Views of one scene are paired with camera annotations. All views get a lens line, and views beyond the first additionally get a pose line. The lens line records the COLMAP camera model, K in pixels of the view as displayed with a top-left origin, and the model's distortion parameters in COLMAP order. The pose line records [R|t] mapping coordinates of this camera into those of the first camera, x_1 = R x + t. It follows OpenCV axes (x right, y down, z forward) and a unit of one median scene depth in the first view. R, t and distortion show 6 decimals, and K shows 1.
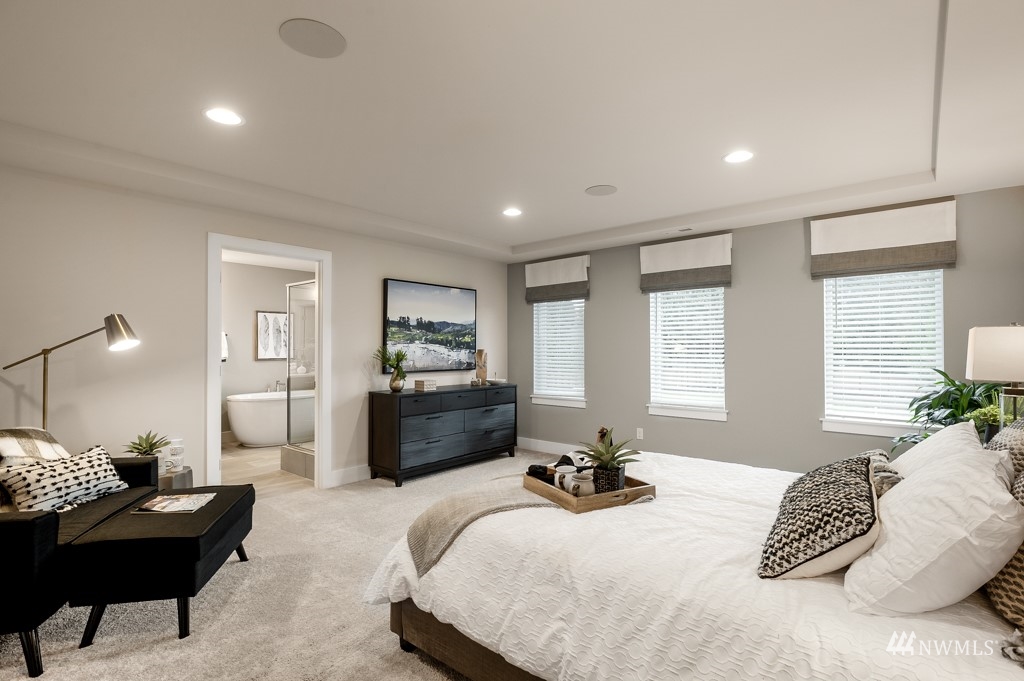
lens RADIAL K [[484.6, 0, 517.2], [0, 484.6, 340.9], [0, 0, 1]] dist [-0.005845, 0.000437]
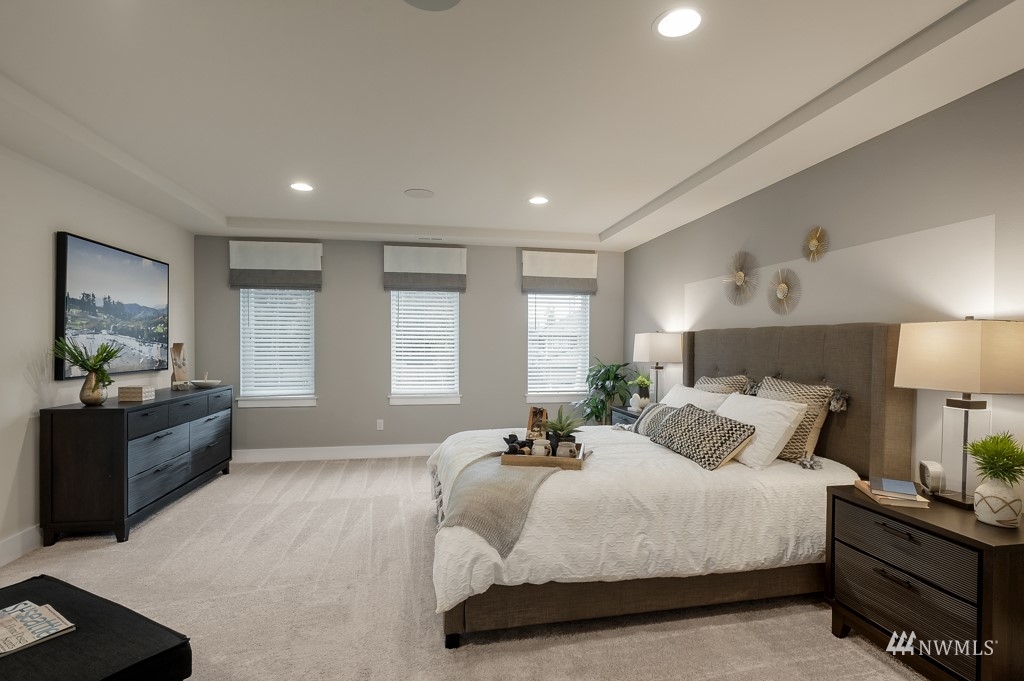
lens RADIAL K [[484.6, 0, 520.3], [0, 484.6, 343.0], [0, 0, 1]] dist [-0.005845, 0.000437]
pose [[0.626957, 0.005709, 0.779033, -0.385585], [-0.018513, 0.999800, 0.007572, 0.002295], [-0.778834, -0.019169, 0.626937, 0.119568]]
